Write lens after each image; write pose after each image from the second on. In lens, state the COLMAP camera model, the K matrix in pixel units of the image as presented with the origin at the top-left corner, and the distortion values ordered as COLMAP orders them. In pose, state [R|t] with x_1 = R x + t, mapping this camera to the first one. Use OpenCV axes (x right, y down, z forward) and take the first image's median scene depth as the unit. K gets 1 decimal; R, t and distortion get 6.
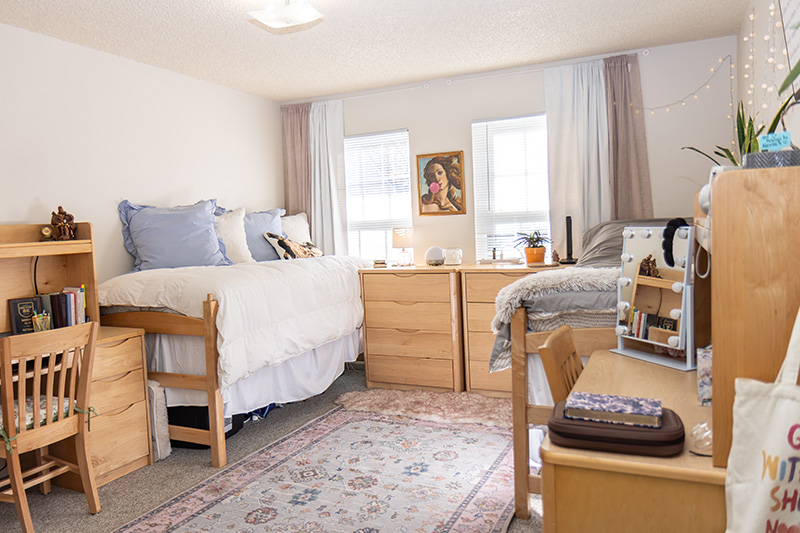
lens RADIAL K [[606.5, 0, 396.9], [0, 606.5, 264.2], [0, 0, 1]] dist [-0.005967, 0.007099]
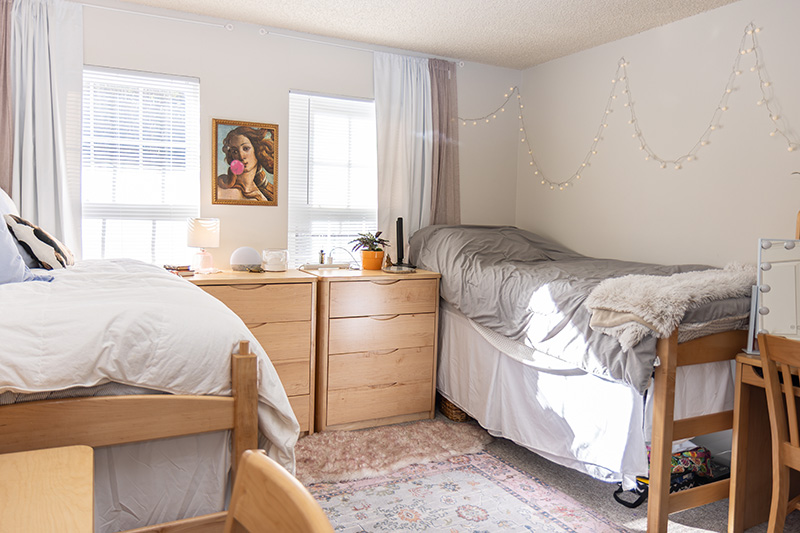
lens RADIAL K [[606.5, 0, 399.8], [0, 606.5, 259.9], [0, 0, 1]] dist [-0.005967, 0.007099]
pose [[0.604707, 0.002393, 0.796444, -0.472085], [0.001872, 0.999988, -0.004426, -0.010563], [-0.796446, 0.004168, 0.604696, 0.455603]]
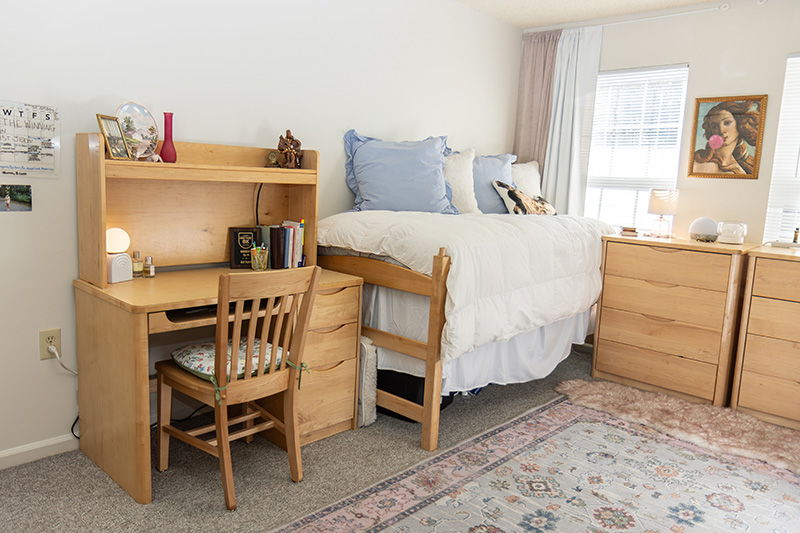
lens RADIAL K [[606.5, 0, 387.1], [0, 606.5, 264.4], [0, 0, 1]] dist [-0.005967, 0.007099]
pose [[0.945536, 0.129454, -0.298668, -0.097612], [-0.105942, 0.989949, 0.093685, 0.001743], [0.307794, -0.056941, 0.949748, 0.142556]]
